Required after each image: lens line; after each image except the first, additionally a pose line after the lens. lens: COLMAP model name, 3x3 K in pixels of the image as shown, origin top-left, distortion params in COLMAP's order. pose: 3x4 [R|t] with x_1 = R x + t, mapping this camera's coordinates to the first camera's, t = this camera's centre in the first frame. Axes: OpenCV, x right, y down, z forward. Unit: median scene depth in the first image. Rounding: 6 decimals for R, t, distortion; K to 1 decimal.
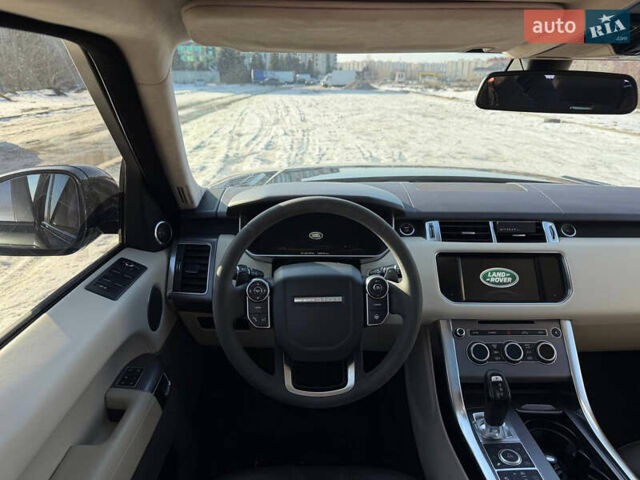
lens RADIAL K [[453.1, 0, 320.7], [0, 453.1, 241.8], [0, 0, 1]] dist [0.060203, -0.092628]
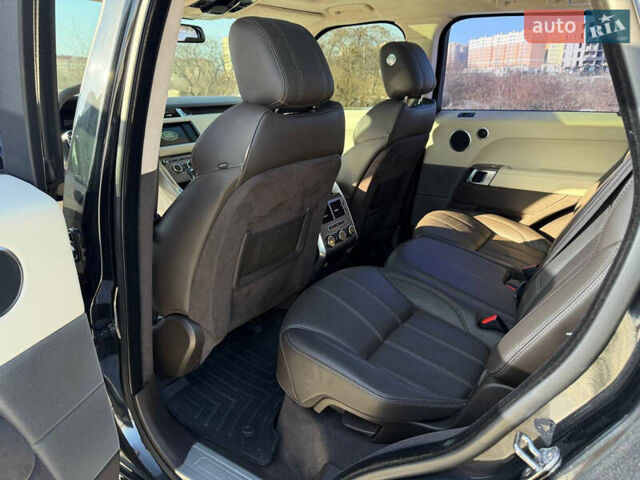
lens RADIAL K [[457.5, 0, 319.1], [0, 457.5, 240.9], [0, 0, 1]] dist [0.000689, -0.006073]
pose [[0.582254, -0.288999, 0.759908, -0.838983], [0.291712, 0.946712, 0.136528, 0.419828], [-0.758871, 0.142180, 0.635531, -0.647333]]
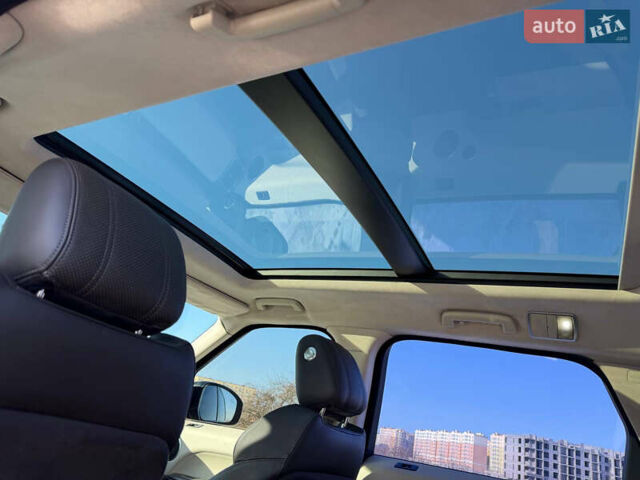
lens RADIAL K [[453.1, 0, 320.7], [0, 453.1, 241.8], [0, 0, 1]] dist [0.060203, -0.092628]
pose [[0.478696, 0.434296, 0.763044, -0.325476], [0.110937, 0.832205, -0.543256, 0.521176], [-0.870944, 0.344705, 0.350194, -0.458282]]
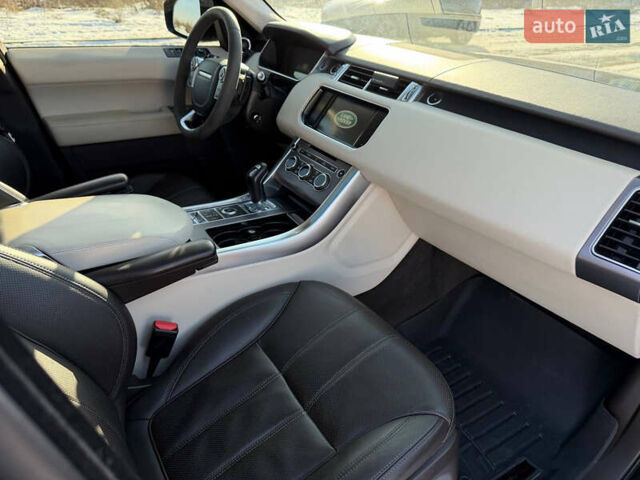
lens RADIAL K [[453.1, 0, 320.7], [0, 453.1, 241.8], [0, 0, 1]] dist [0.060203, -0.092628]
pose [[0.511589, 0.432129, -0.742658, 1.307644], [-0.322085, 0.897753, 0.300501, 0.032952], [0.796579, 0.085466, 0.598463, 0.314661]]
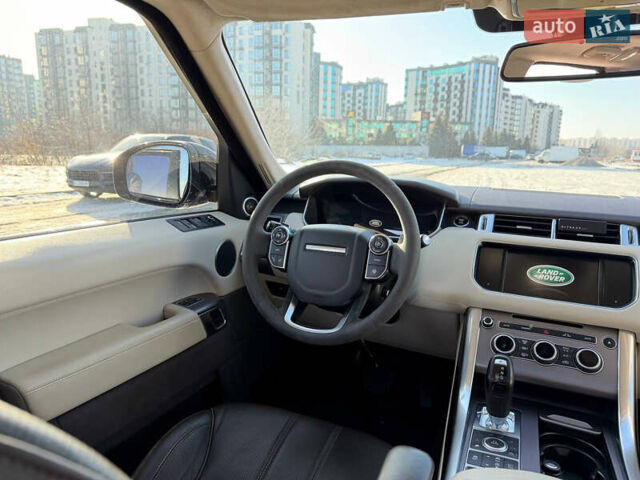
lens RADIAL K [[453.1, 0, 320.7], [0, 453.1, 241.8], [0, 0, 1]] dist [0.060203, -0.092628]
pose [[0.905035, 0.097517, -0.414007, 0.347707], [-0.159476, 0.980154, -0.117751, 0.191871], [0.394308, 0.172594, 0.902625, -0.009775]]
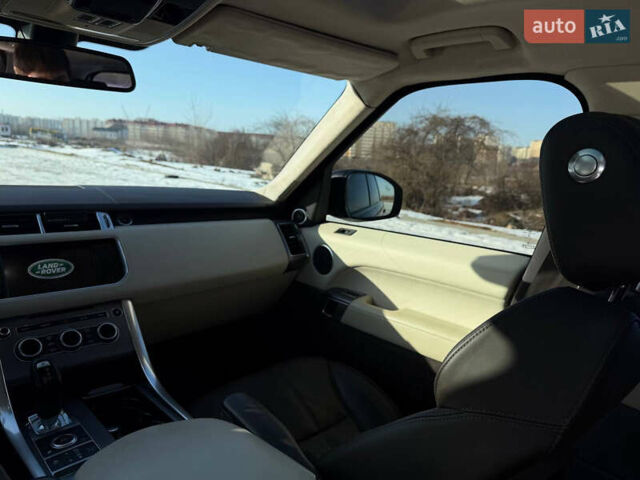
lens RADIAL K [[453.1, 0, 320.7], [0, 453.1, 241.8], [0, 0, 1]] dist [0.060203, -0.092628]
pose [[0.726595, -0.086199, 0.681638, 0.156081], [0.171099, 0.983545, -0.058005, 0.172878], [-0.665421, 0.158774, 0.729387, -0.066562]]
